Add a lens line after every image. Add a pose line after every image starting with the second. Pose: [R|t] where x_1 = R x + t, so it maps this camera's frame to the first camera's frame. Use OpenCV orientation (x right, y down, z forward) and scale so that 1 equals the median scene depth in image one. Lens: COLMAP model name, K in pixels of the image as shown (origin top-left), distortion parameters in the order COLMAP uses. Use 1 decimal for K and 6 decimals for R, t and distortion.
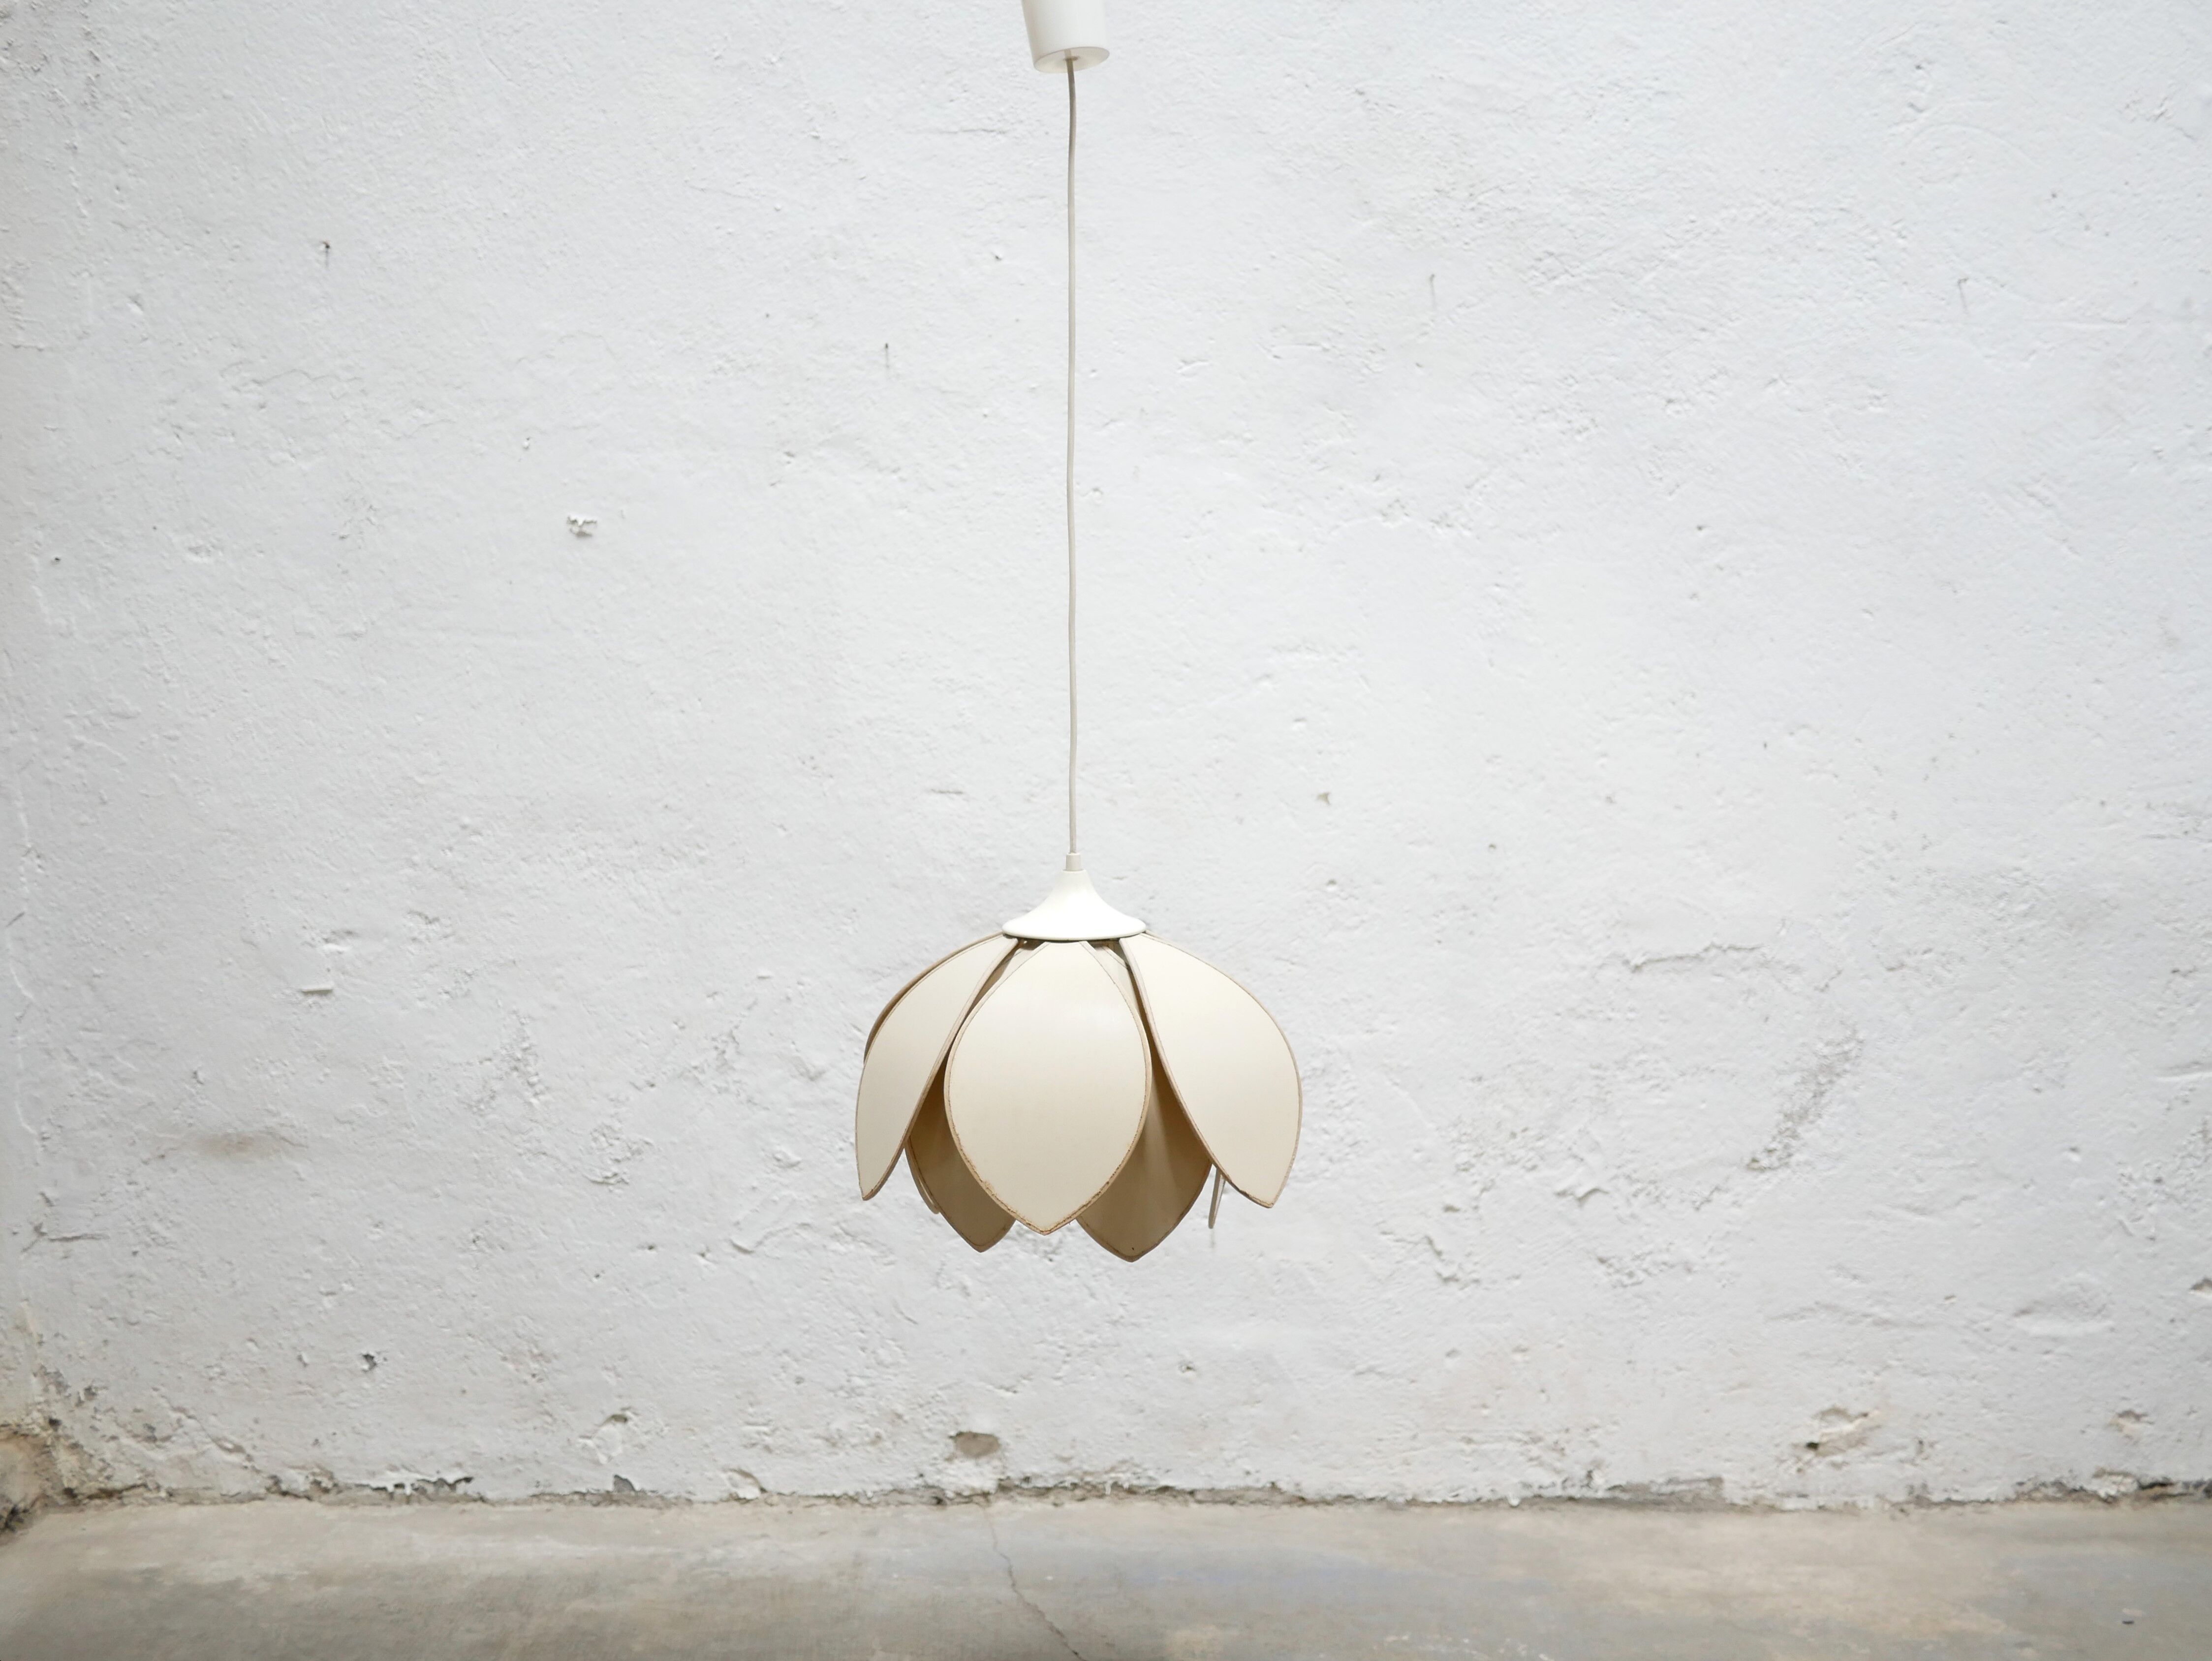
lens RADIAL K [[2609.5, 0, 1096.7], [0, 2609.5, 860.0], [0, 0, 1]] dist [0.017227, 0.036163]
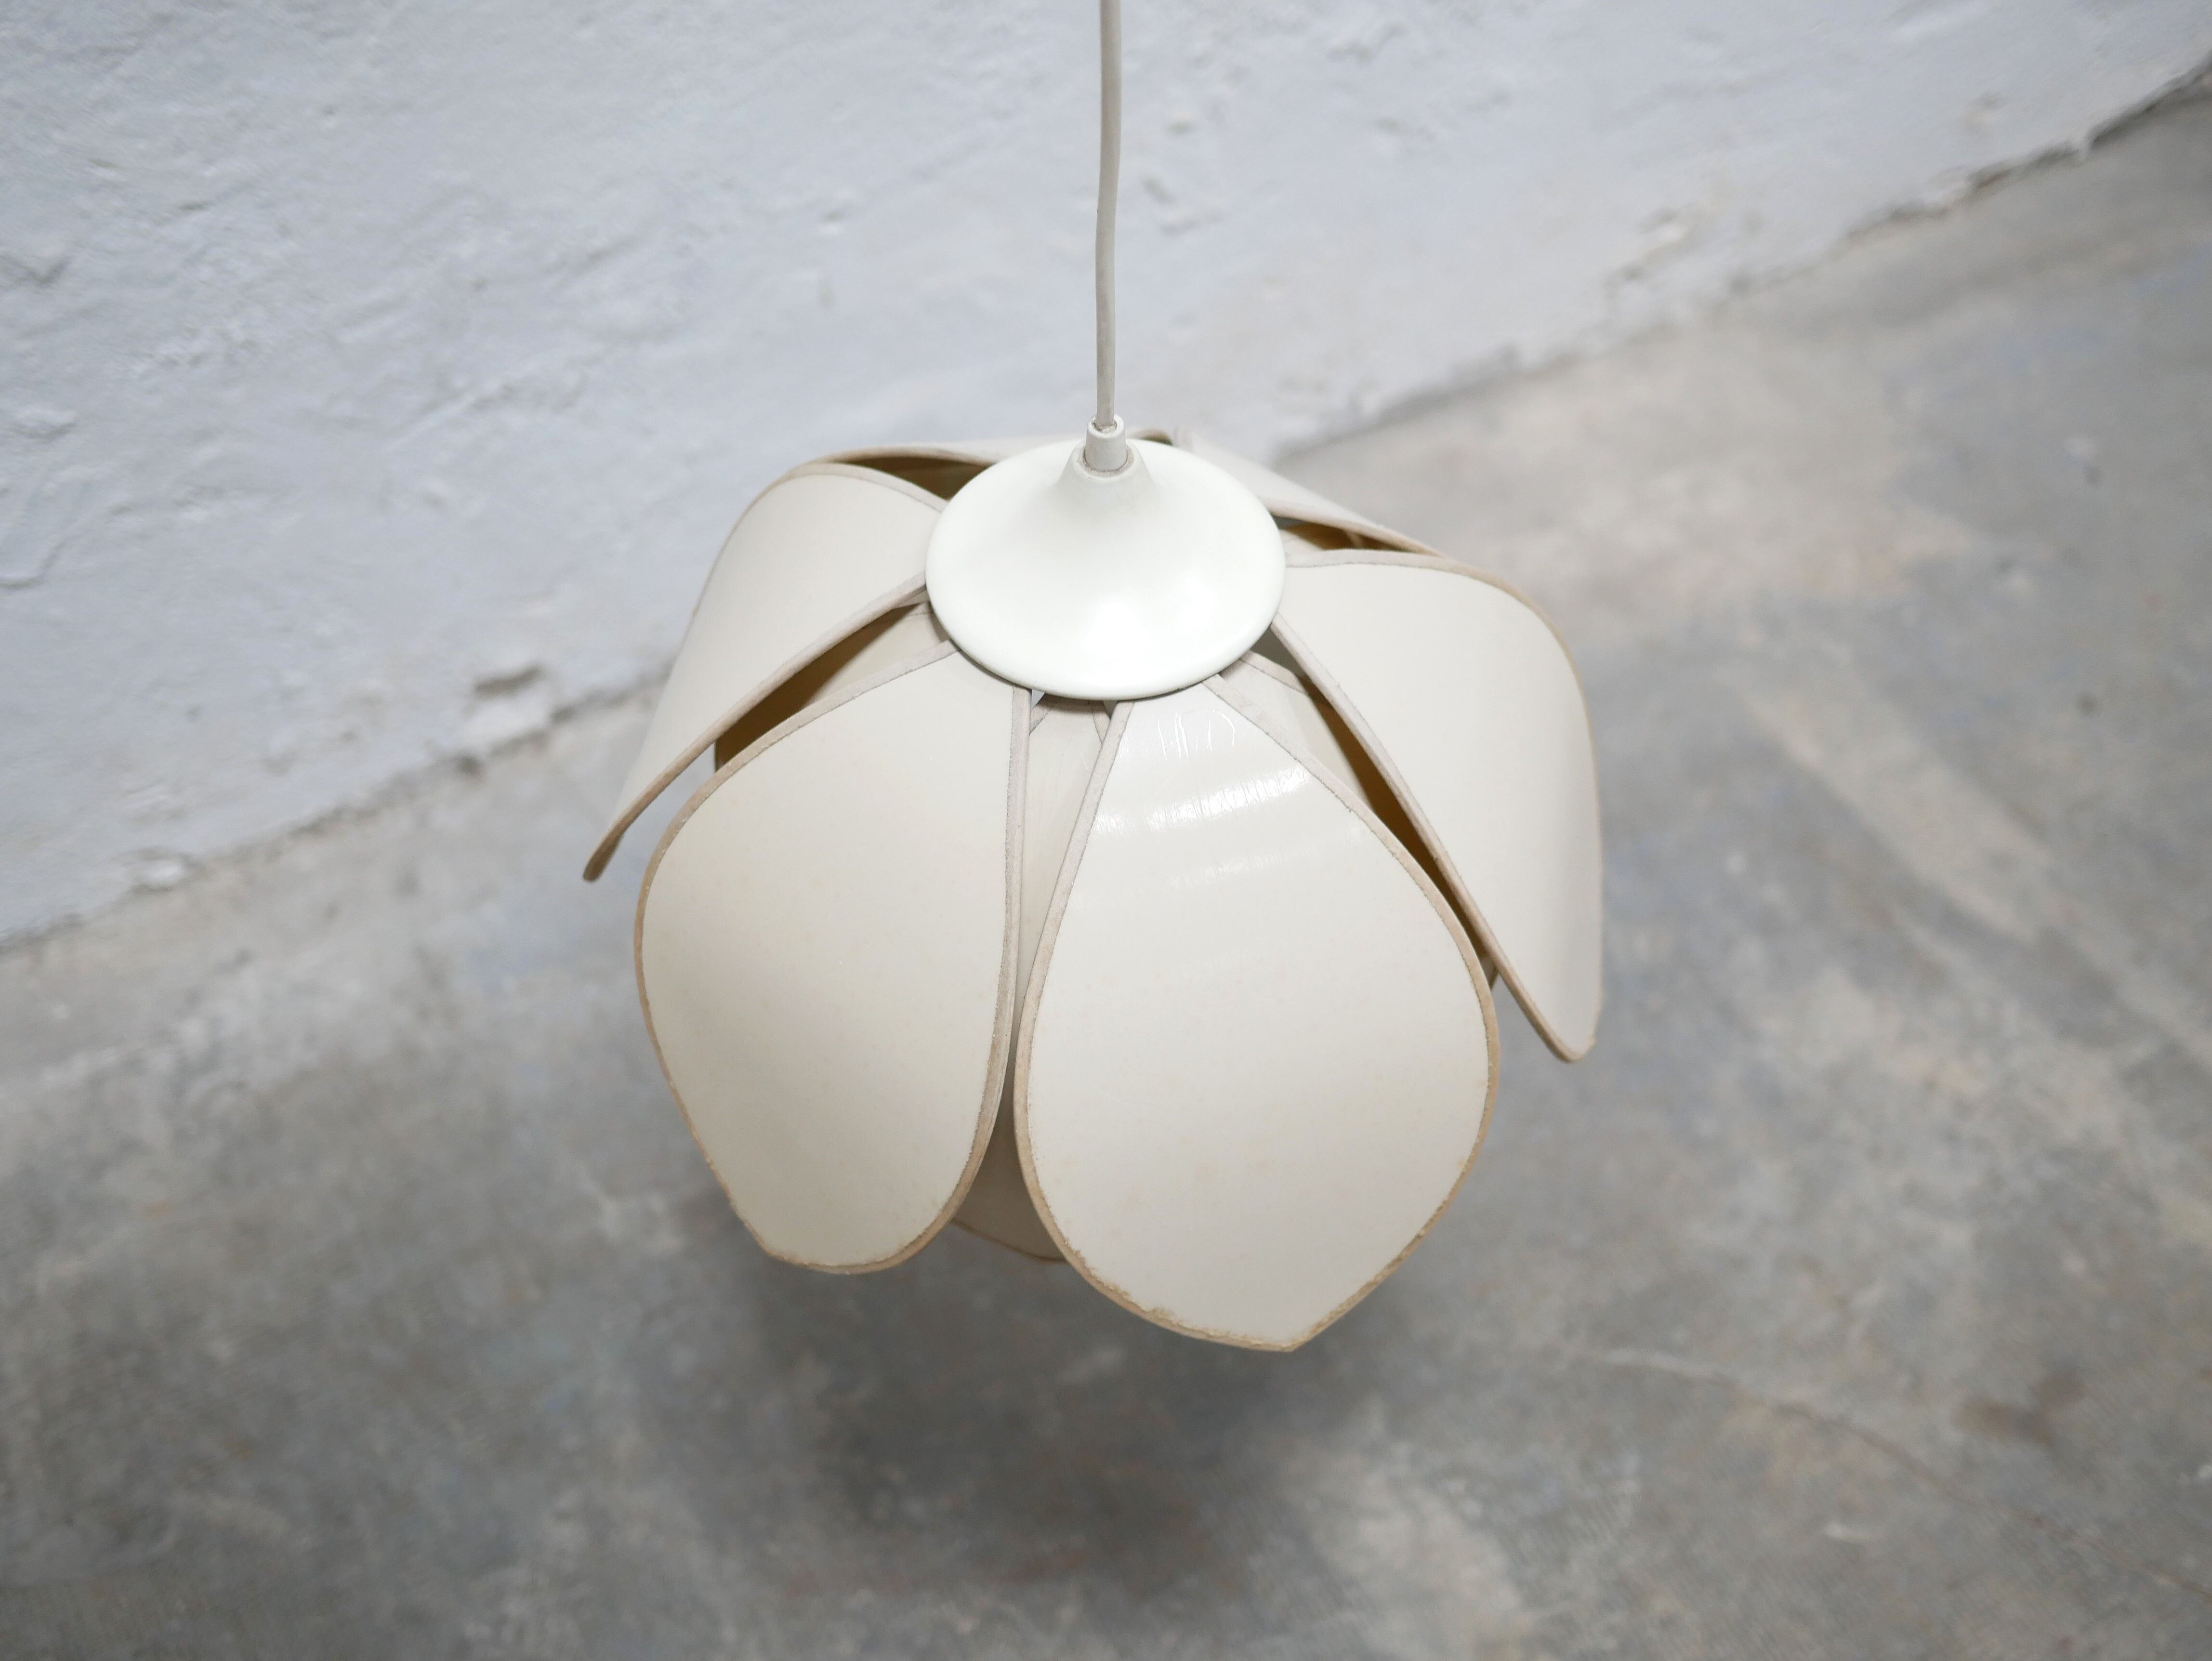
lens RADIAL K [[2517.1, 0, 1106.0], [0, 2517.1, 830.5], [0, 0, 1]] dist [-0.007922, -0.002817]
pose [[0.889666, -0.360986, 0.279612, -0.100113], [0.067645, 0.709805, 0.701143, -0.159227], [-0.451573, -0.604869, 0.655908, 0.533678]]
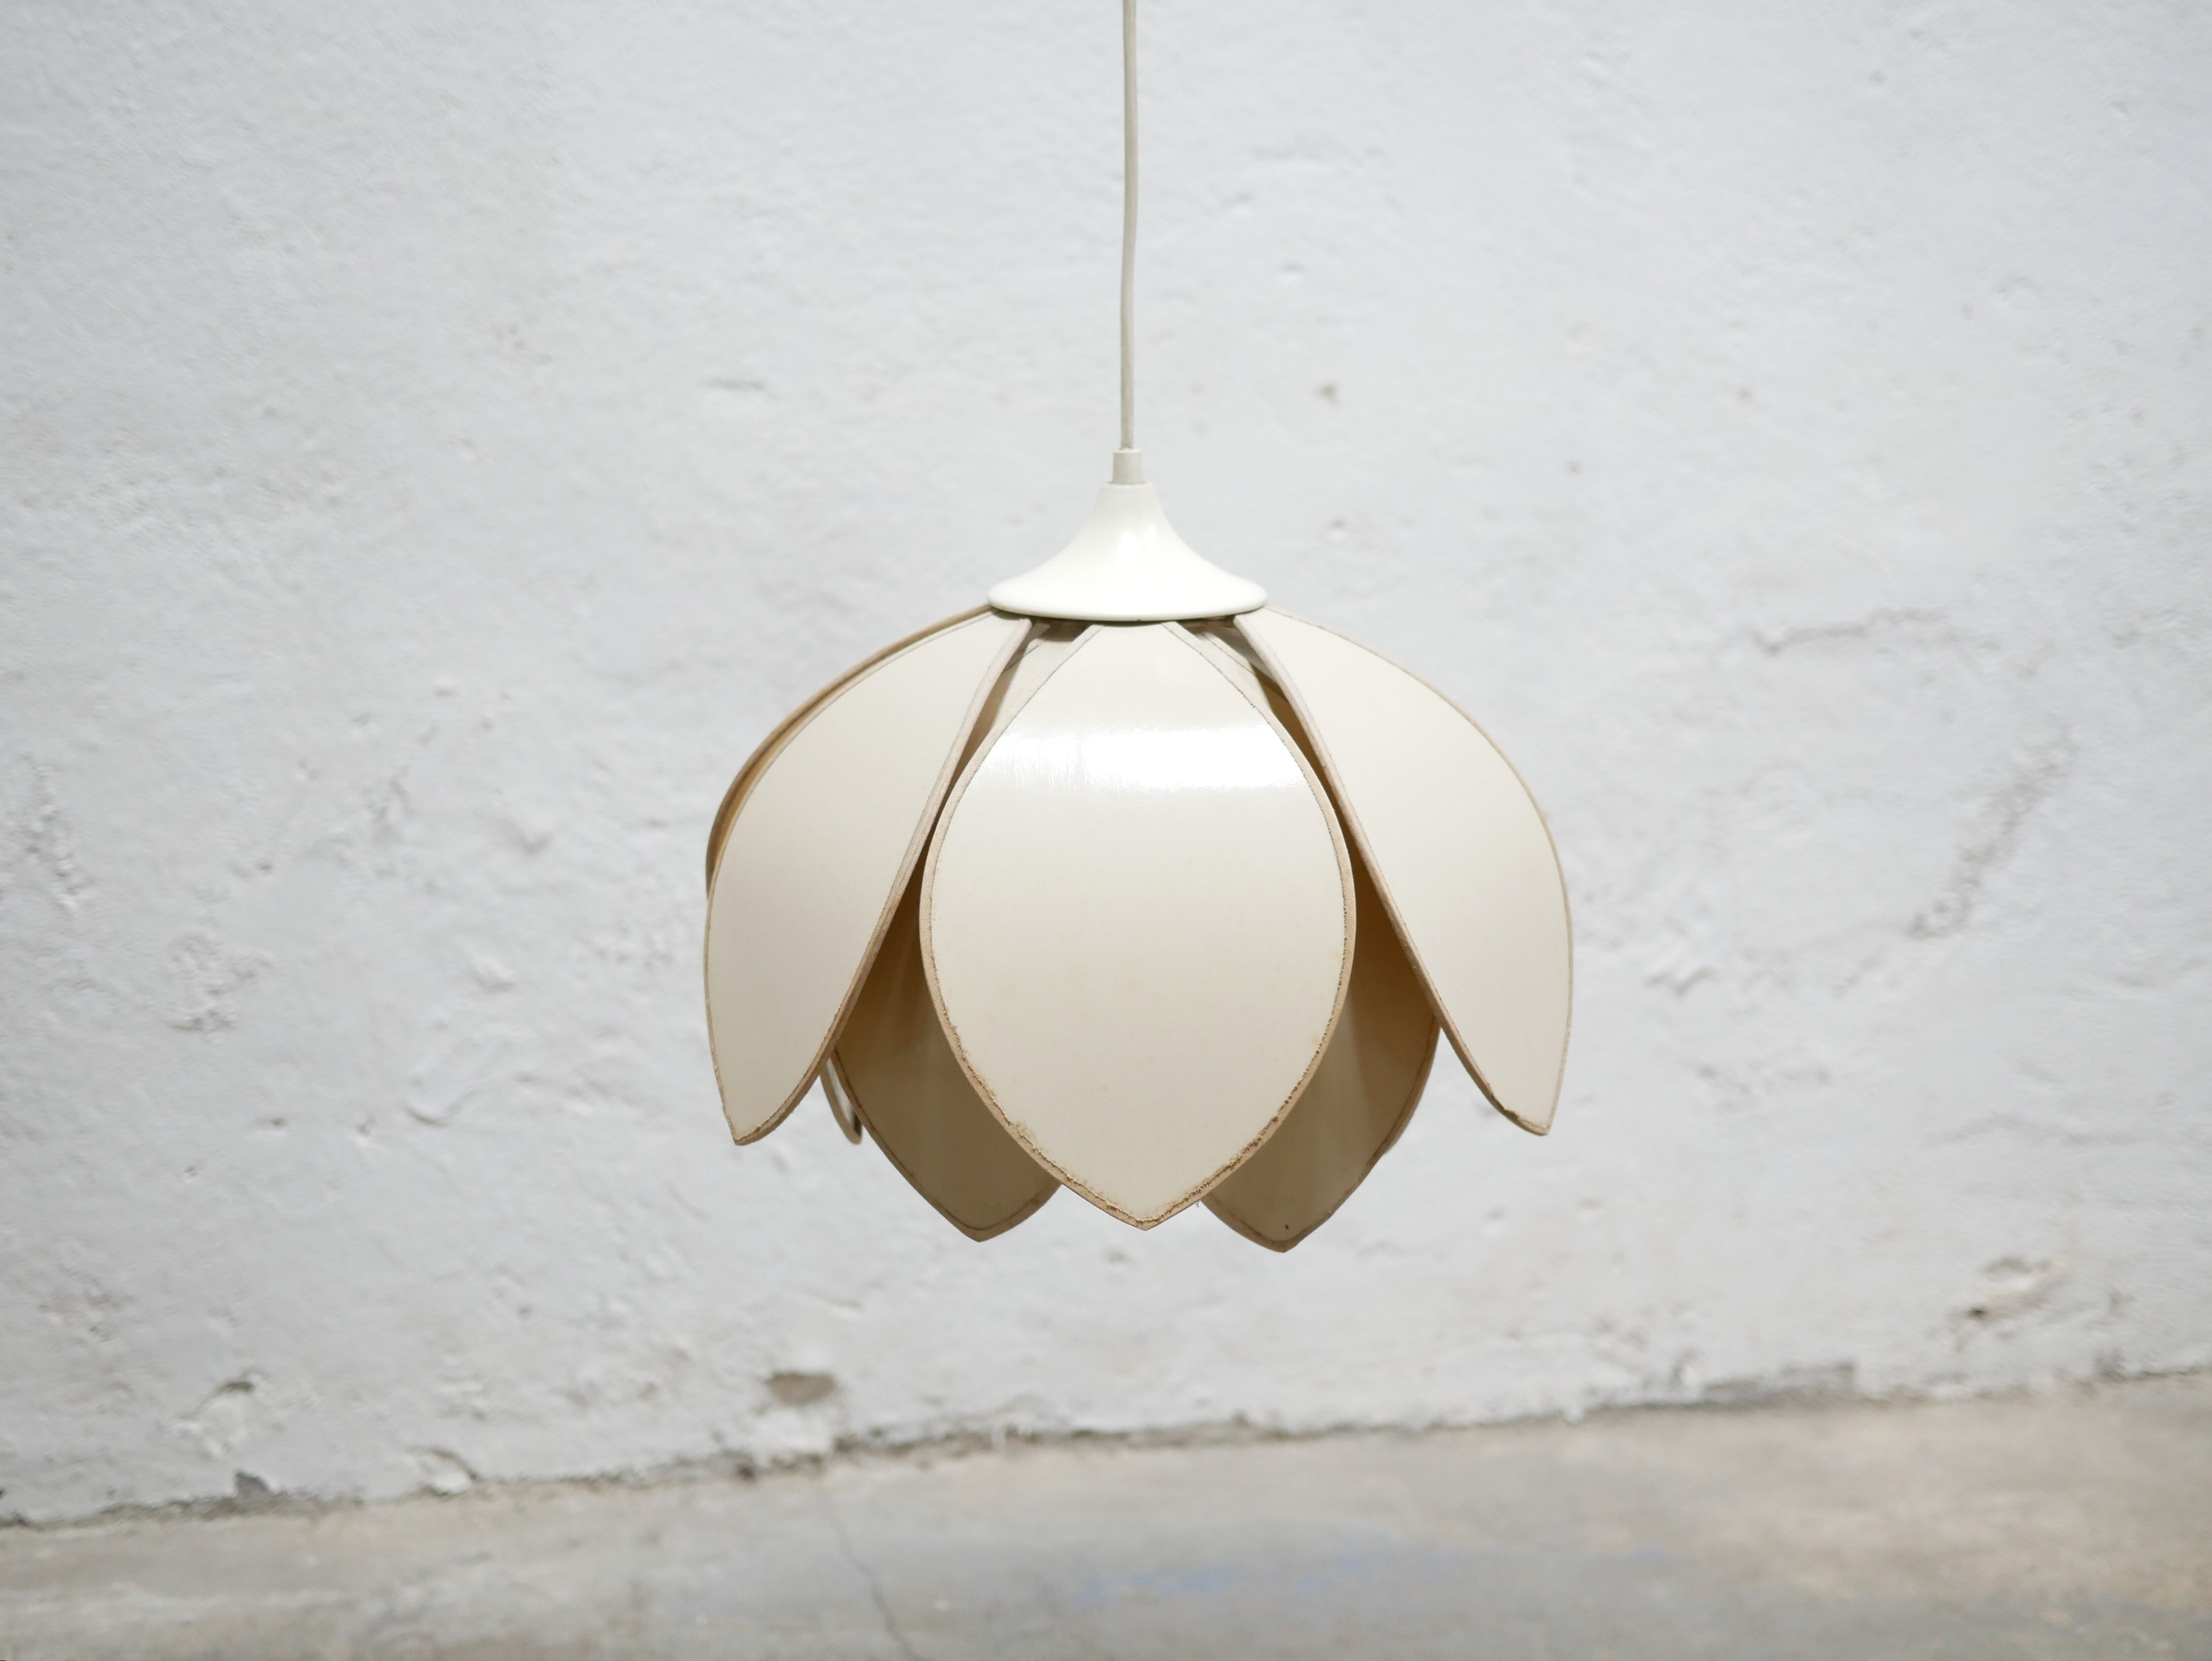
lens RADIAL K [[2602.0, 0, 1106.0], [0, 2602.0, 830.5], [0, 0, 1]] dist [-0.003870, 0.021078]
pose [[0.987209, -0.030904, 0.156408, -0.069446], [0.013232, 0.993531, 0.112791, 0.010204], [-0.158882, -0.109278, 0.981231, 0.360827]]
